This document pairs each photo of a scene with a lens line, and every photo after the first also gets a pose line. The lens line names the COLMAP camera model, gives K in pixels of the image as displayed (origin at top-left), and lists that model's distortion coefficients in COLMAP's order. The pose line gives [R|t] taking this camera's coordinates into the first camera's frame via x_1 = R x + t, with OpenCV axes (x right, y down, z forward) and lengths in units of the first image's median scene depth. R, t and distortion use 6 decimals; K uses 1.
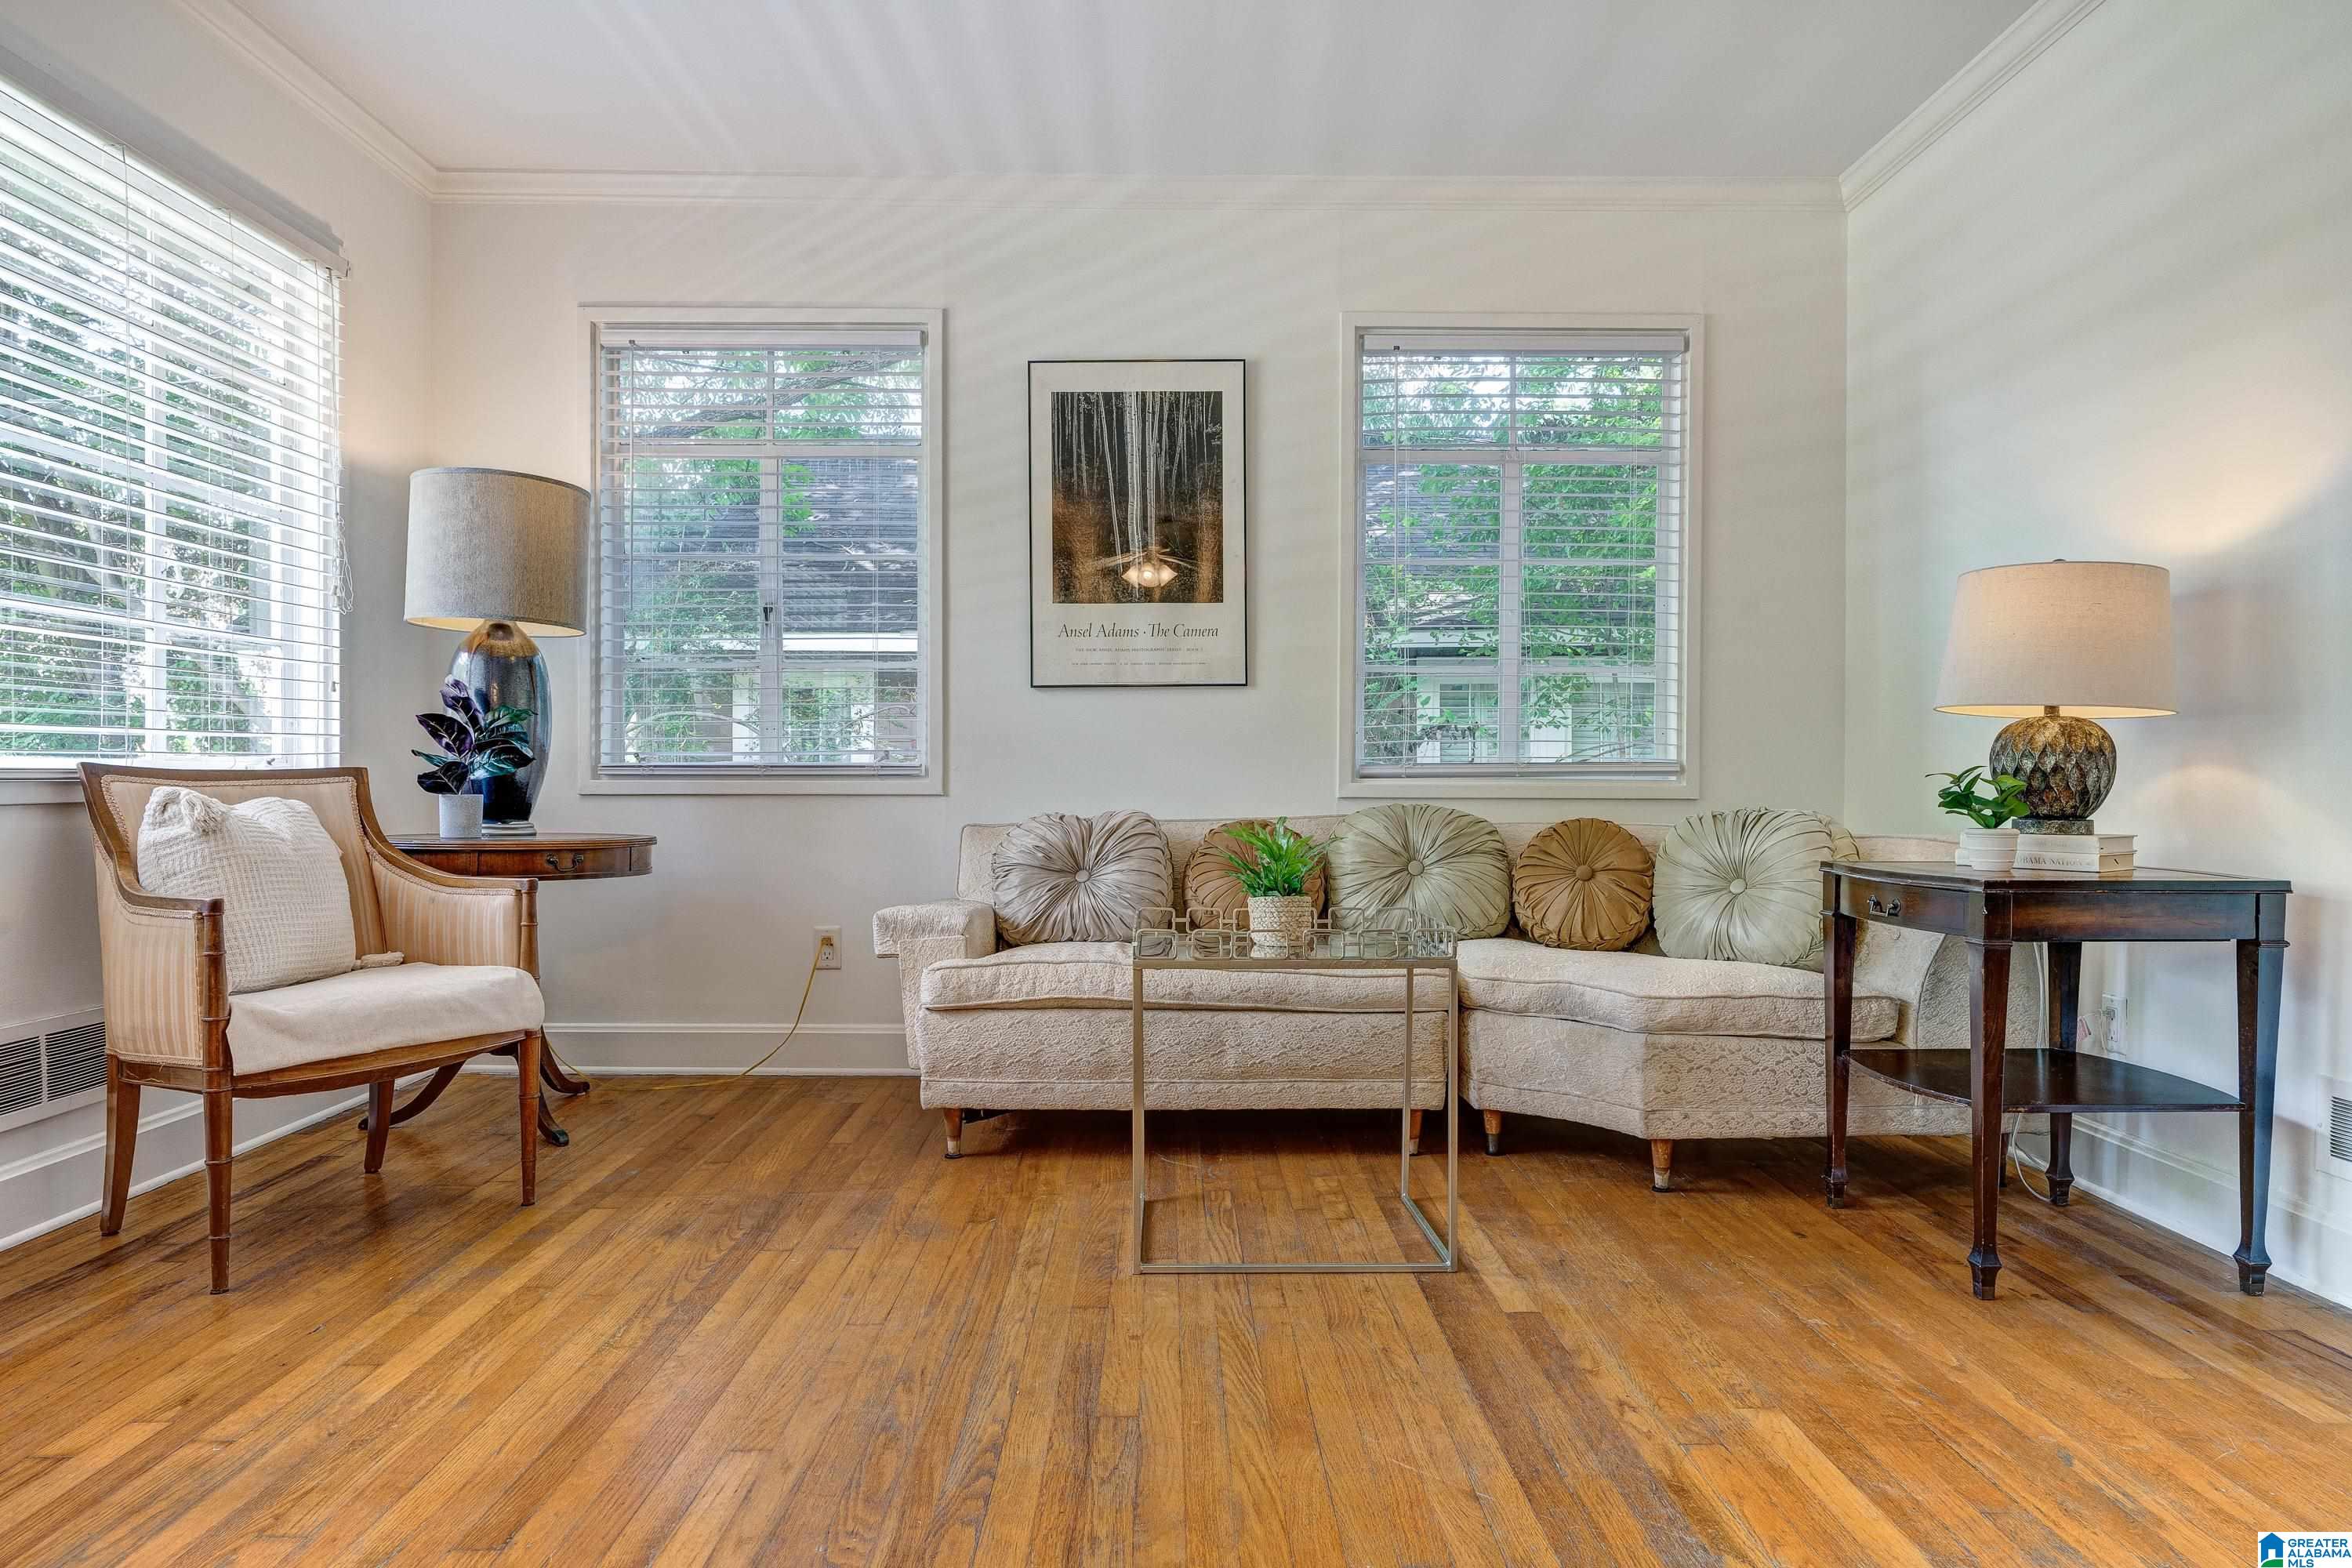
lens RADIAL K [[1379.3, 0, 1176.0], [0, 1379.3, 784.0], [0, 0, 1]] dist [-0.002716, 0.000060]
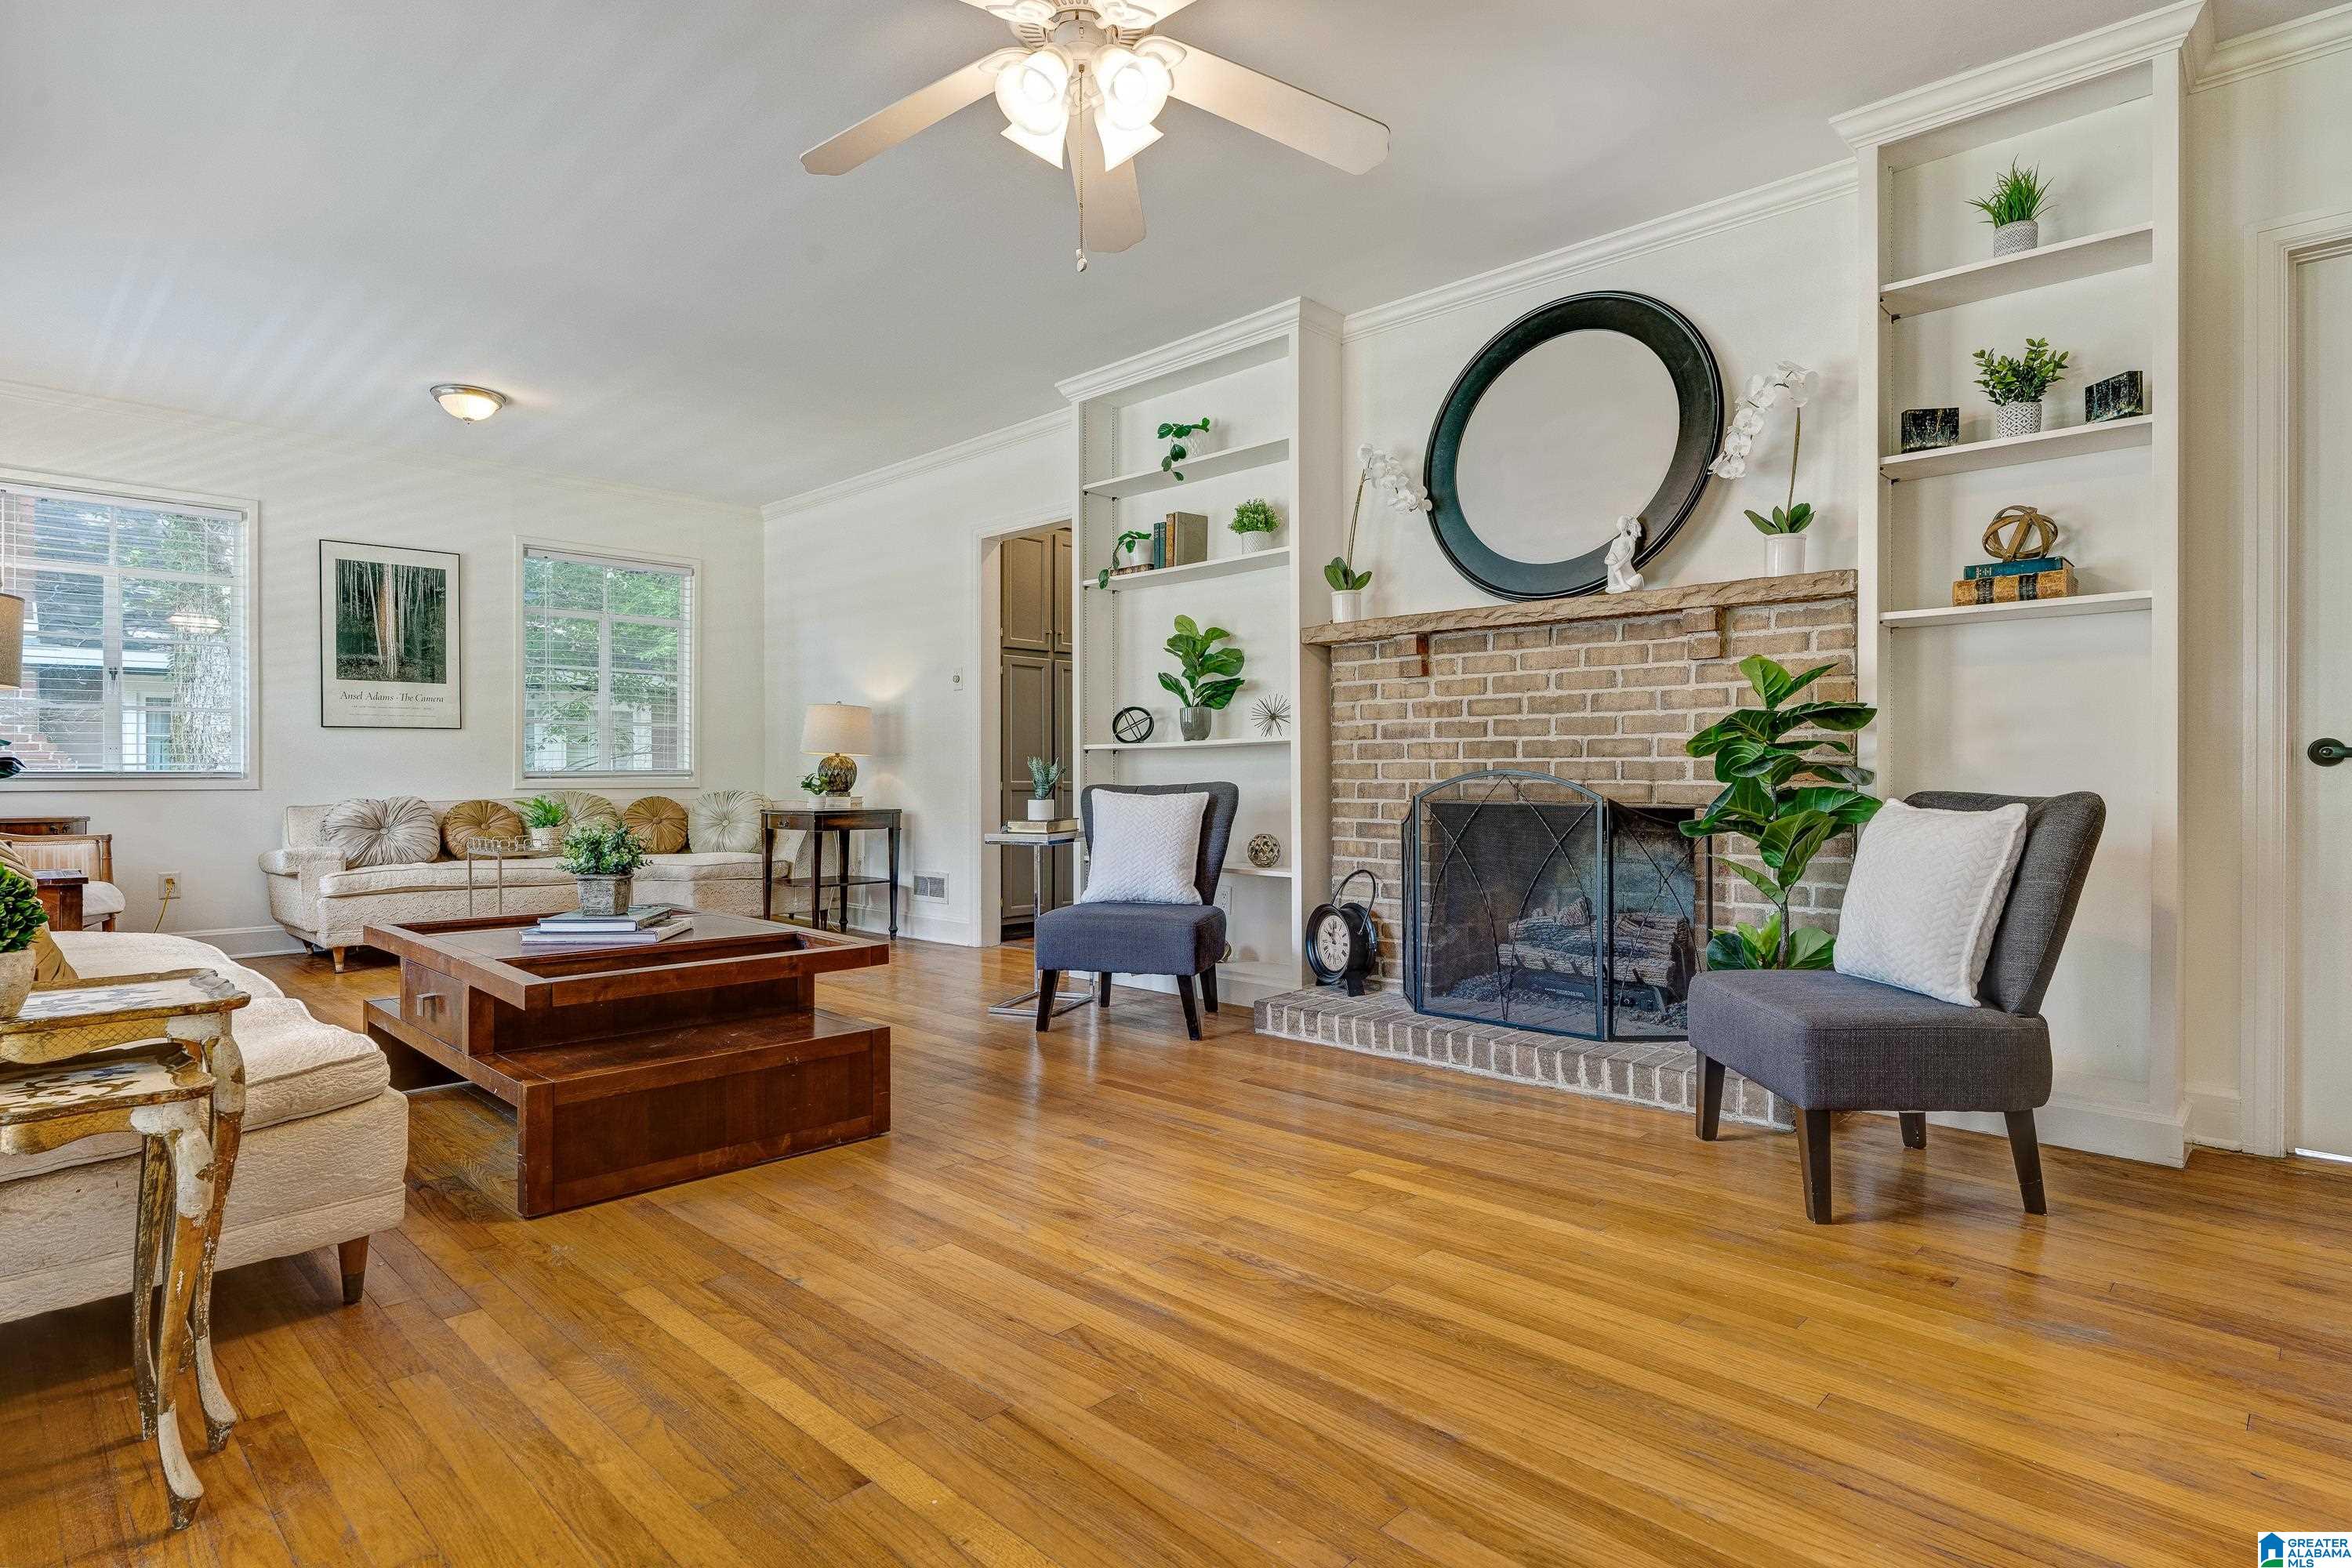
lens RADIAL K [[1213.8, 0, 1176.0], [0, 1213.8, 784.0], [0, 0, 1]] dist [0.000135, -0.000107]
pose [[0.701940, -0.007268, 0.712199, -0.491181], [0.006910, 0.999970, 0.003395, 0.004272], [-0.712203, 0.002538, 0.701969, -0.935974]]
